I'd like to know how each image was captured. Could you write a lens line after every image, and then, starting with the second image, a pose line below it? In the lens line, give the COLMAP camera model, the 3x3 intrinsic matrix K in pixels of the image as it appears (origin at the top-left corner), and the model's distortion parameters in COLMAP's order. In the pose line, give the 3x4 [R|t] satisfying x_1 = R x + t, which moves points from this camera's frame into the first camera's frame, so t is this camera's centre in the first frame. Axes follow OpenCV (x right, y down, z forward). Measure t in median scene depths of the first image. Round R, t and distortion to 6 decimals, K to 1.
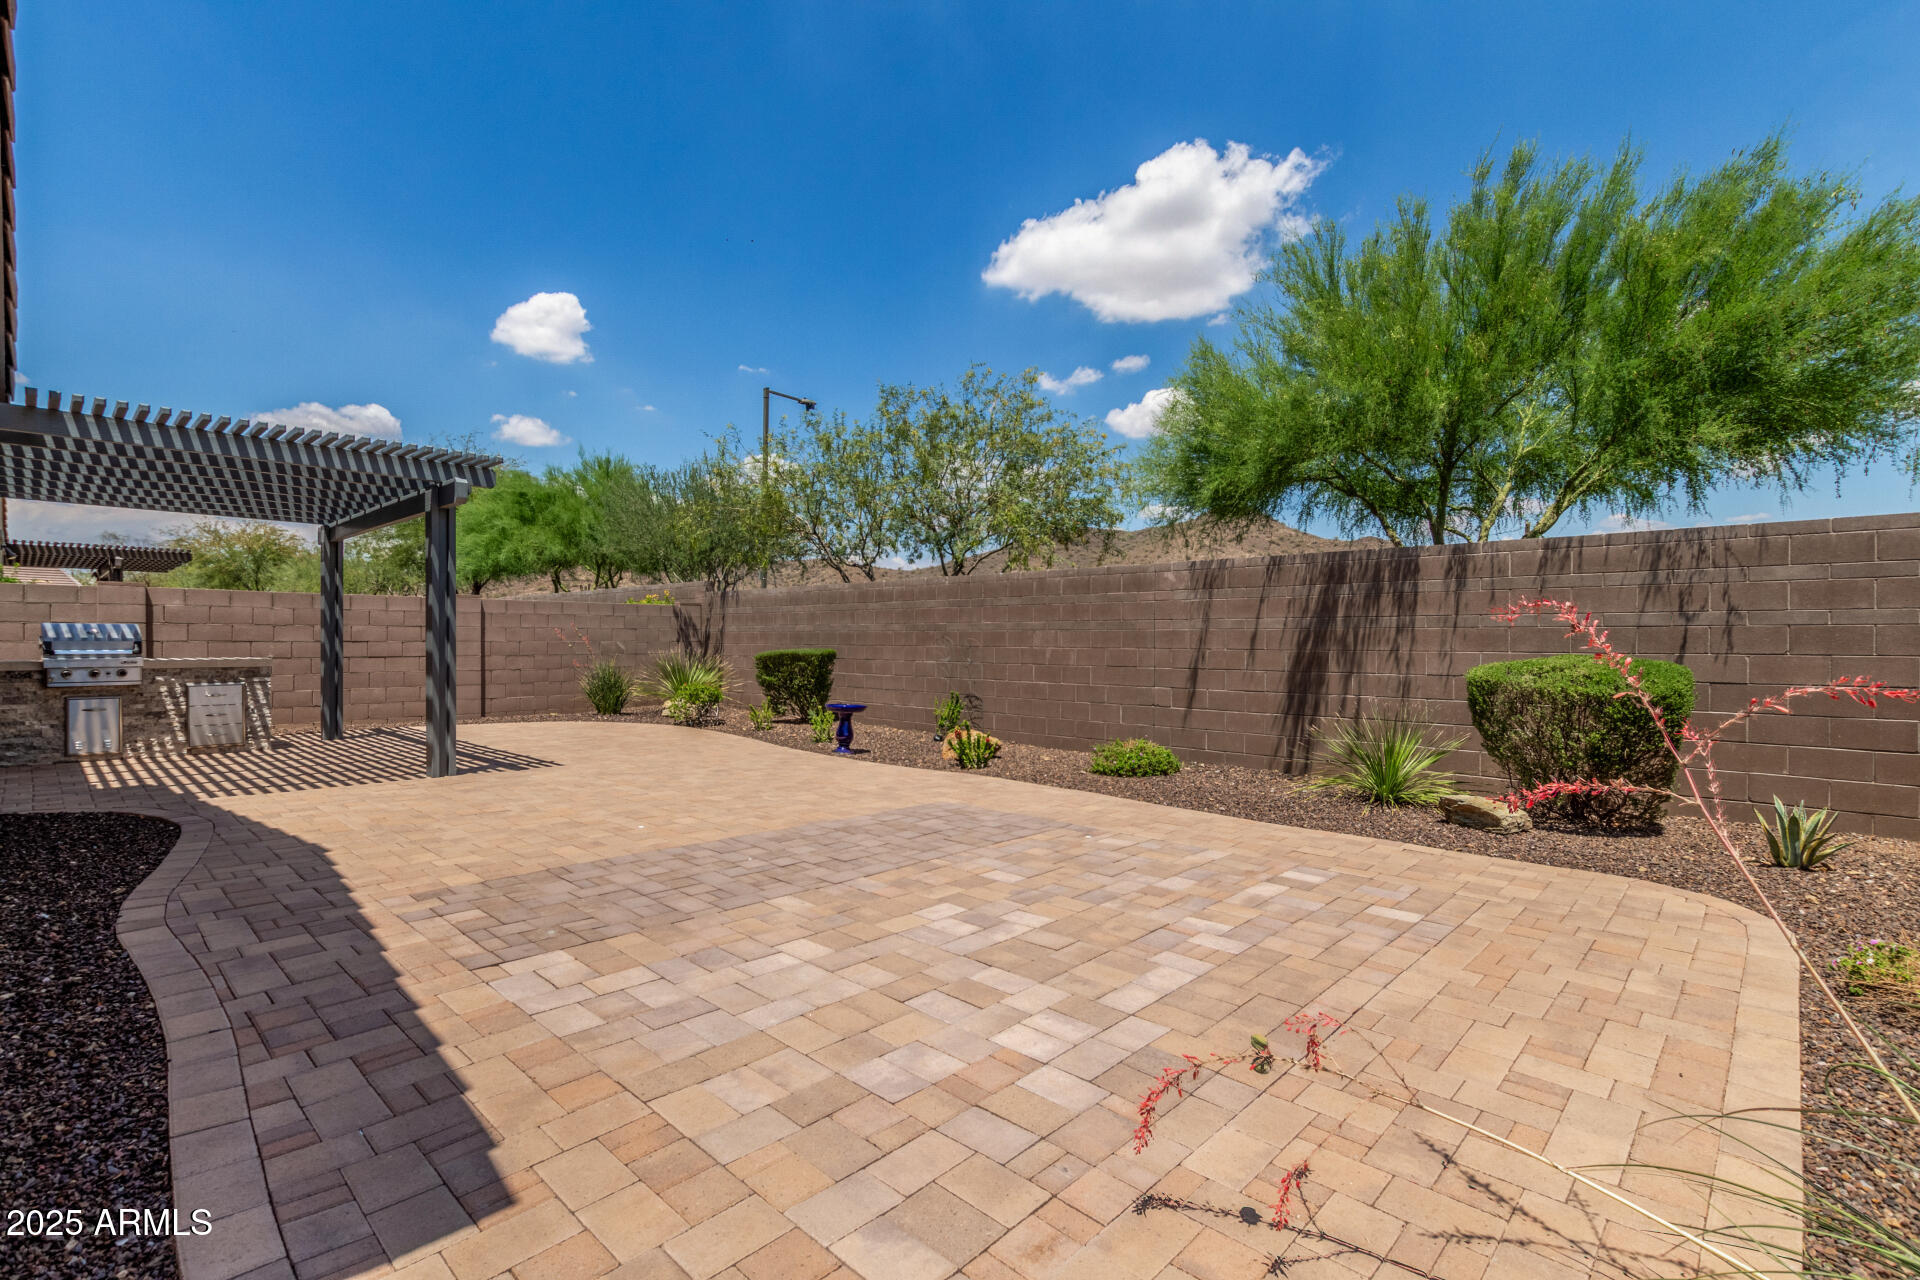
lens RADIAL K [[874.6, 0, 962.3], [0, 874.6, 644.4], [0, 0, 1]] dist [0.007007, -0.002137]
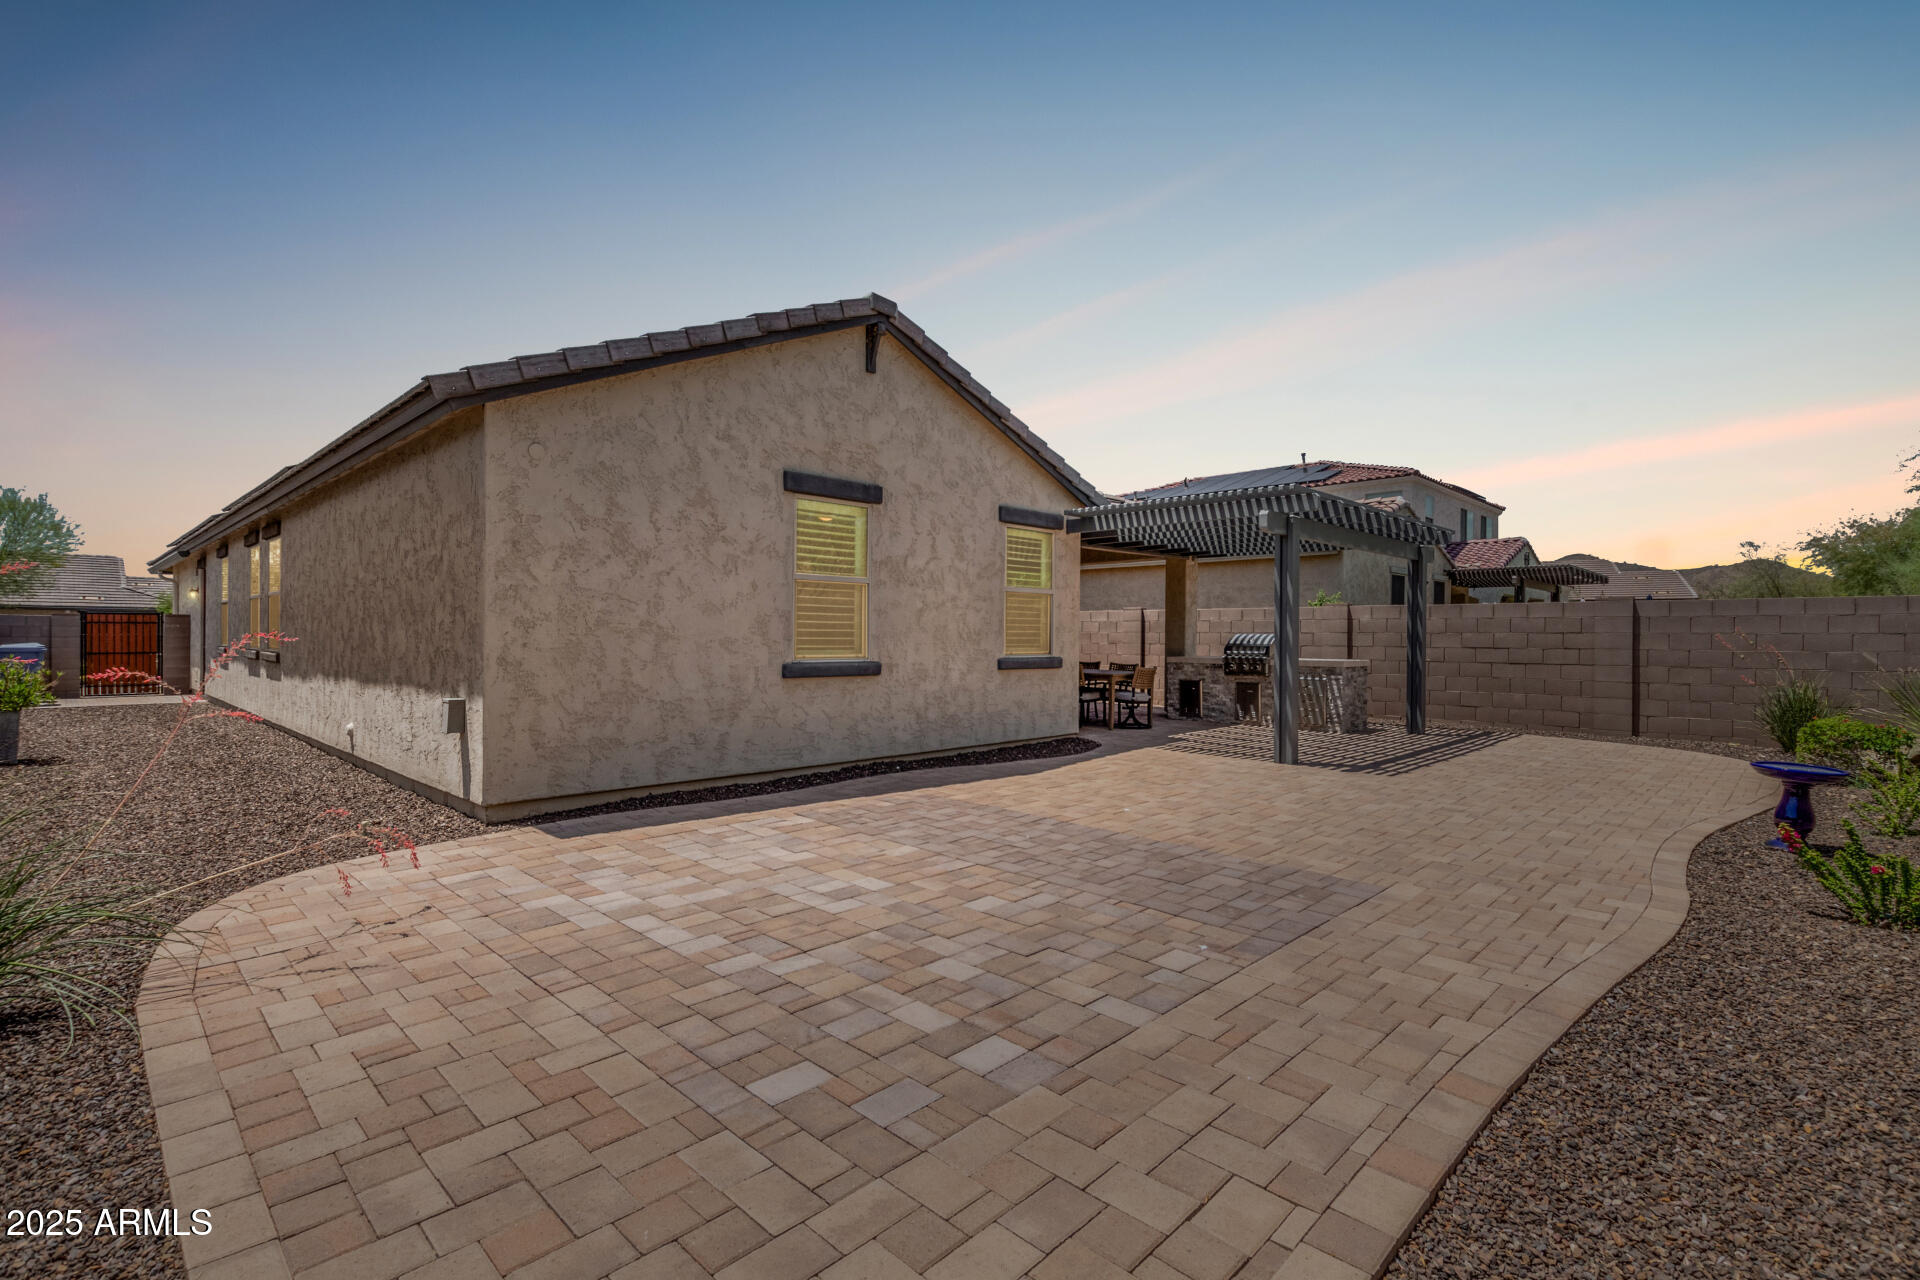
lens RADIAL K [[874.6, 0, 962.4], [0, 874.6, 636.5], [0, 0, 1]] dist [0.007007, -0.002137]
pose [[-0.018802, -0.001932, -0.999821, 1.142004], [-0.010895, 0.999939, -0.001728, -0.025291], [0.999764, 0.010861, -0.018822, 1.134456]]
